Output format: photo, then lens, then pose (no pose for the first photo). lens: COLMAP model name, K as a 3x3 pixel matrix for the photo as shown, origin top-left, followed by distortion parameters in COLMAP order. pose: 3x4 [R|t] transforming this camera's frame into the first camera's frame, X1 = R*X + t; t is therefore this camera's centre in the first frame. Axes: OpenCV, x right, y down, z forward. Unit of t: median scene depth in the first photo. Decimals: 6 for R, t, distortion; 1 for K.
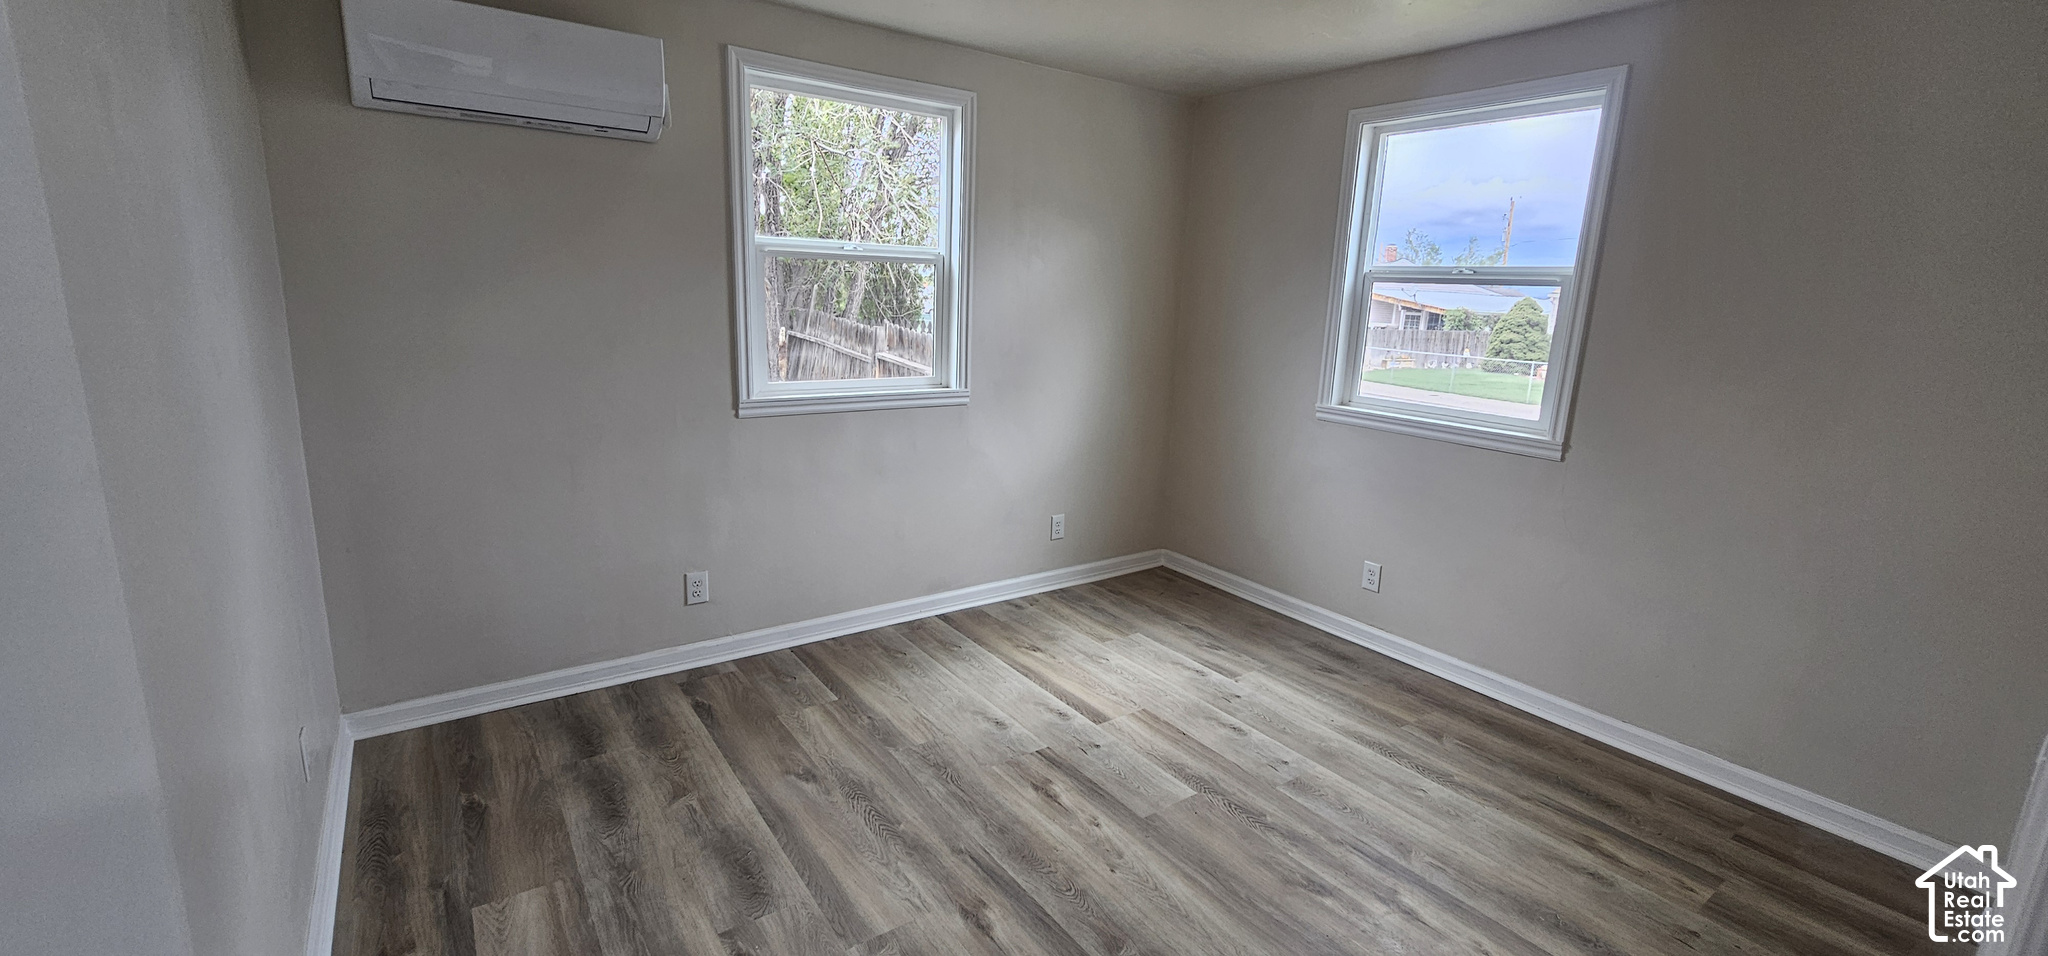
lens RADIAL K [[837.9, 0, 1023.4], [0, 837.9, 465.0], [0, 0, 1]] dist [0.000640, 0.000145]
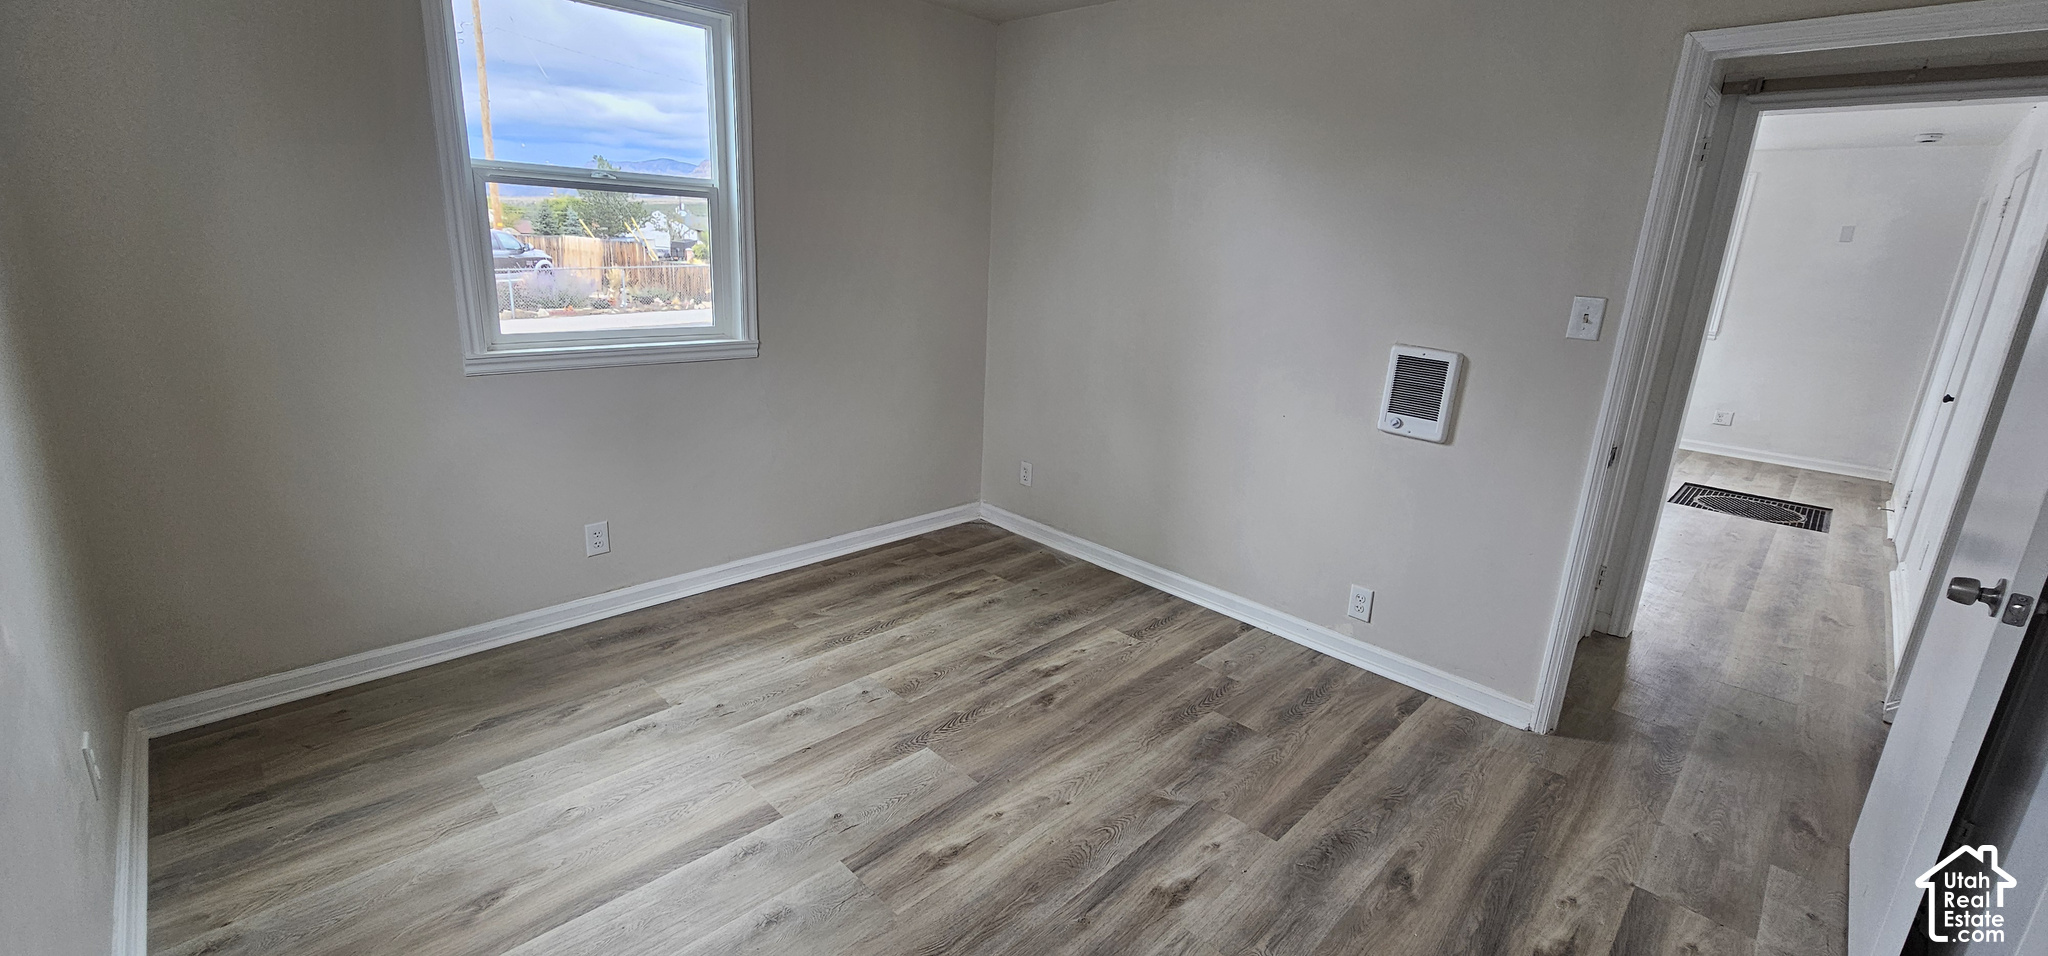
lens RADIAL K [[837.9, 0, 1023.4], [0, 837.9, 465.0], [0, 0, 1]] dist [0.000640, 0.000145]
pose [[-0.163910, -0.299334, 0.939964, -0.542408], [0.152663, 0.933675, 0.323952, -0.183736], [-0.974591, 0.196597, -0.107341, 0.805300]]
